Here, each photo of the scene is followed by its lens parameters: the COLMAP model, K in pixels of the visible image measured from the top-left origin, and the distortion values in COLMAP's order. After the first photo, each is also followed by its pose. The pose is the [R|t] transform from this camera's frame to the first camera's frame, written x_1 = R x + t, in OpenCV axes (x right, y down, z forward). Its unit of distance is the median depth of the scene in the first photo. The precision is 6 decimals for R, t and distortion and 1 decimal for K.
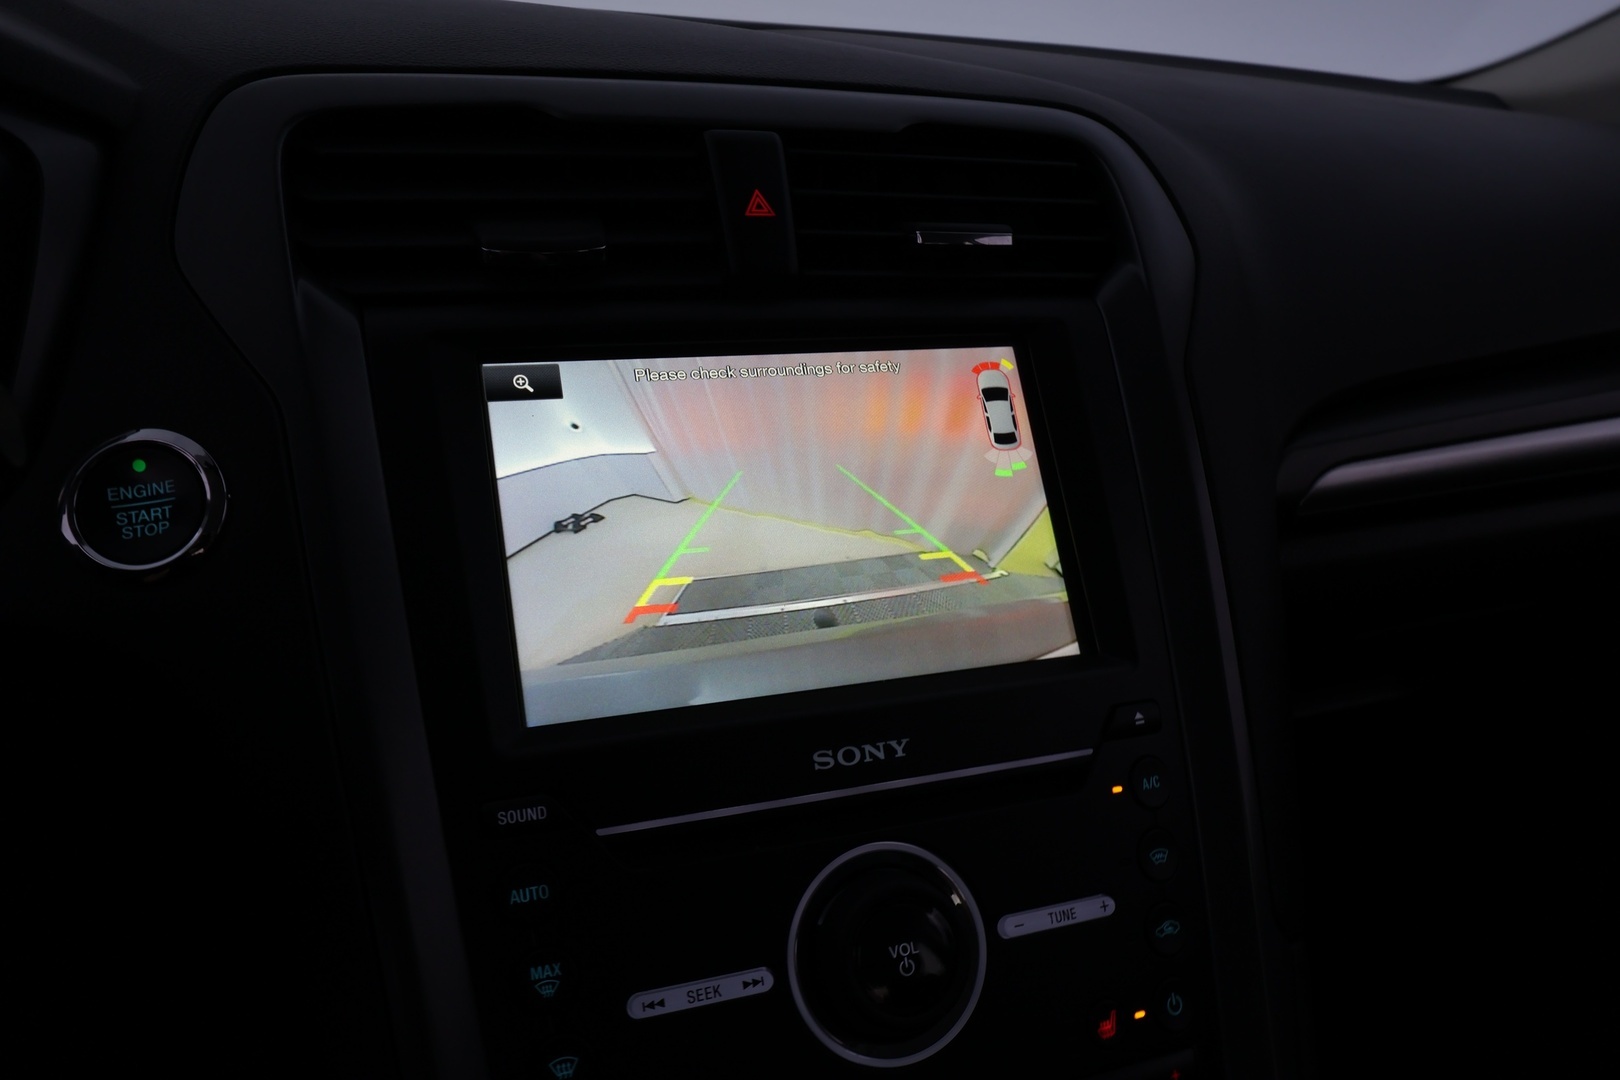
lens RADIAL K [[1268.6, 0, 805.1], [0, 1268.6, 544.2], [0, 0, 1]] dist [0.005524, -0.009815]
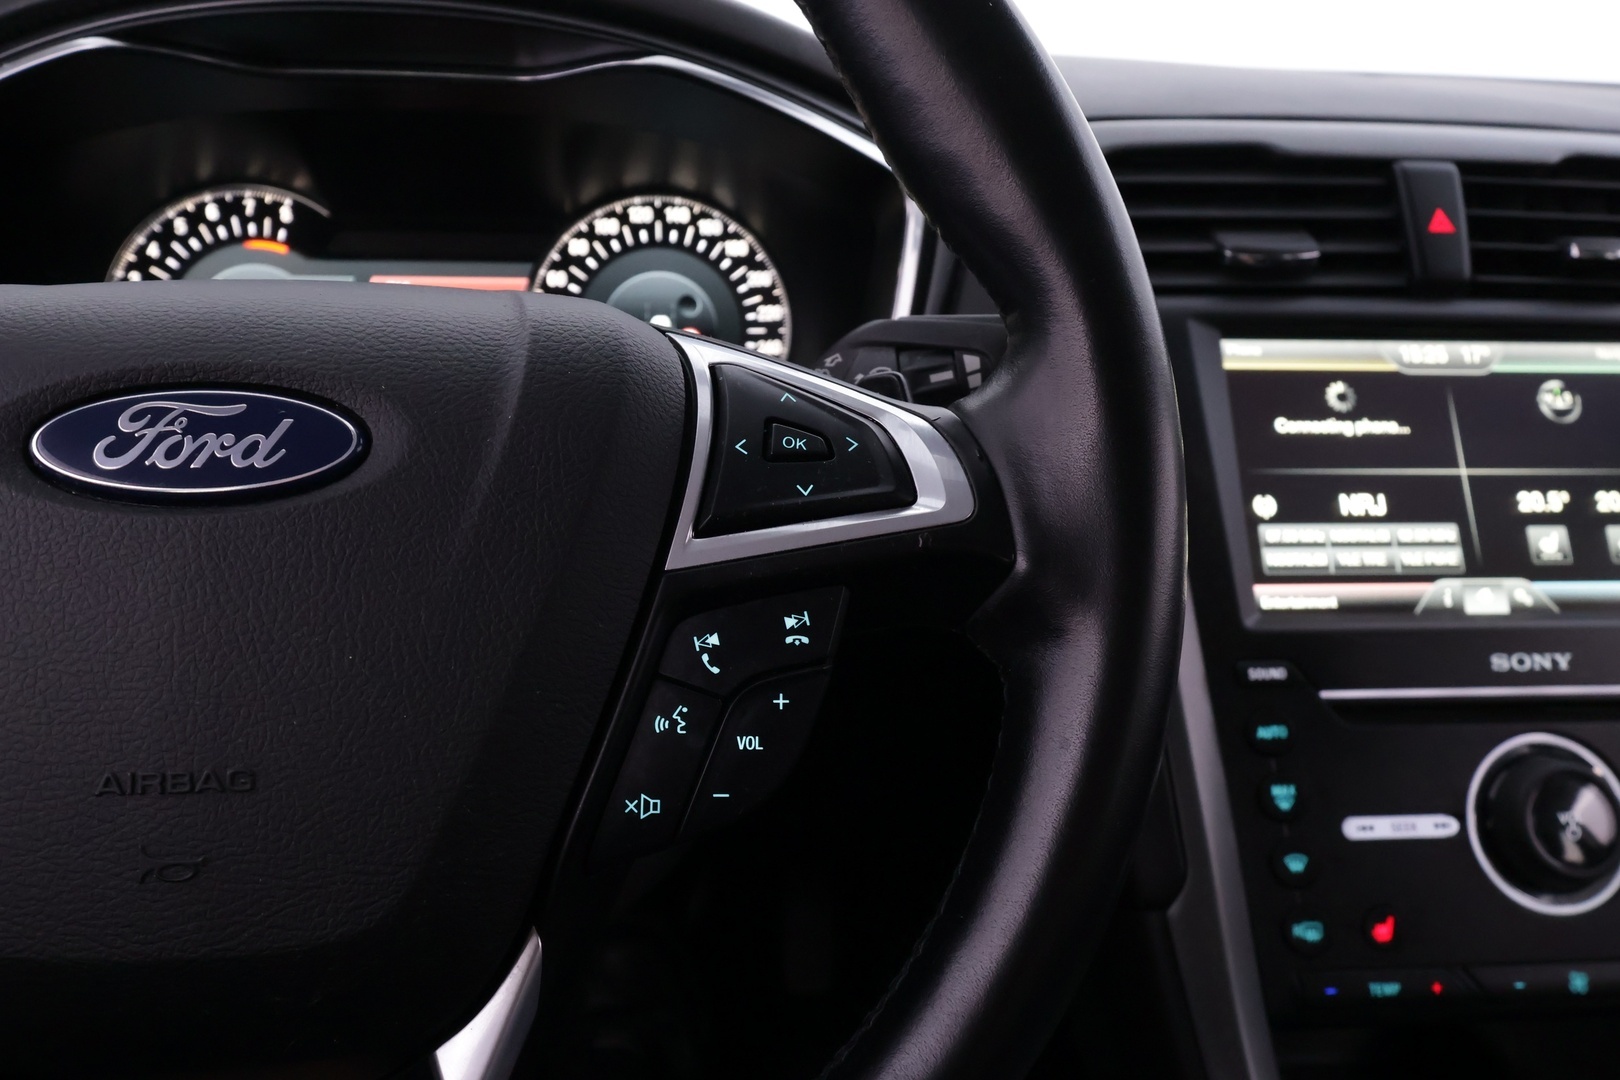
lens RADIAL K [[1268.6, 0, 818.7], [0, 1268.6, 541.7], [0, 0, 1]] dist [0.005524, -0.009815]
pose [[0.963578, 0.067441, -0.258783, -0.310817], [-0.075811, 0.996869, -0.022490, 0.129290], [0.256456, 0.041289, 0.965674, -0.371566]]
